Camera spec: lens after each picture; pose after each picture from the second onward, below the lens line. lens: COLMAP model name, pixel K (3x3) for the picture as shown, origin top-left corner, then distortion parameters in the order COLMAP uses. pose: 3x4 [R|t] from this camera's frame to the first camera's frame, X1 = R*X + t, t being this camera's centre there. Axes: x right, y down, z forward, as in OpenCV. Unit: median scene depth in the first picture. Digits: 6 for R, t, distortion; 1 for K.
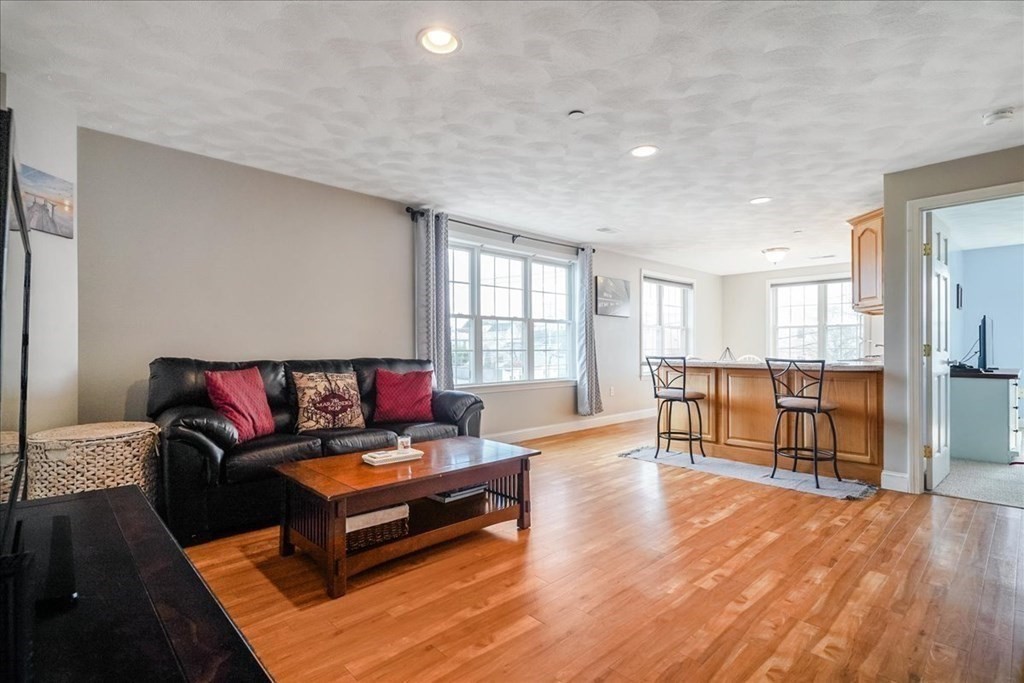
lens RADIAL K [[486.2, 0, 512.6], [0, 486.2, 343.3], [0, 0, 1]] dist [-0.002051, -0.003101]
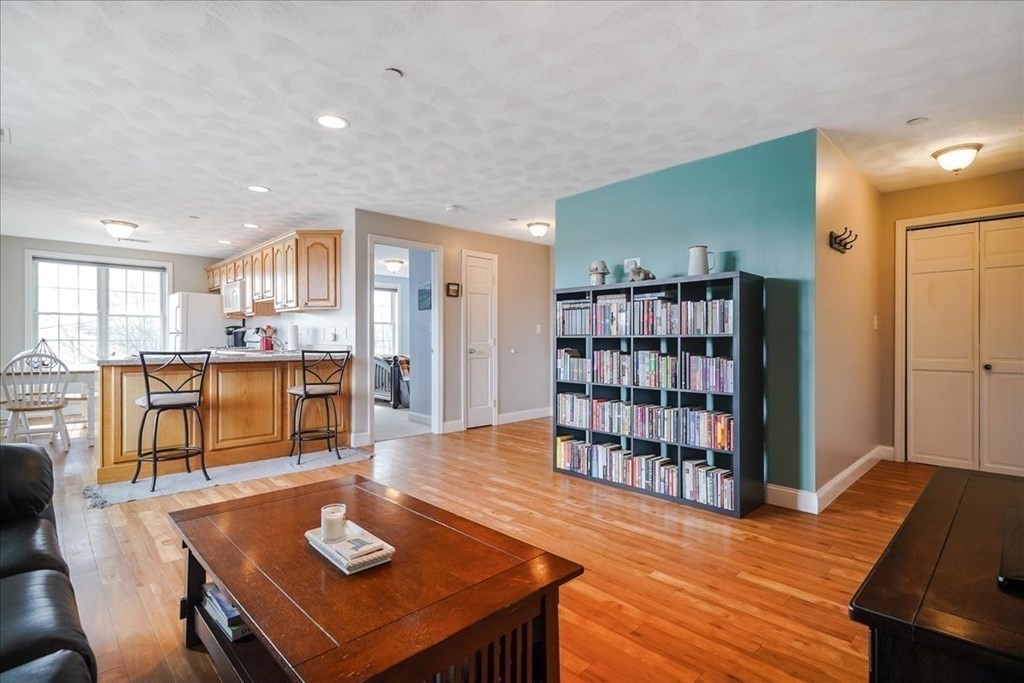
lens RADIAL K [[486.2, 0, 510.6], [0, 486.2, 341.8], [0, 0, 1]] dist [-0.002051, -0.003101]
pose [[-0.010525, -0.003377, 0.999939, -0.720435], [-0.012289, 0.999919, 0.003248, 0.004342], [-0.999869, -0.012254, -0.010566, 0.773056]]
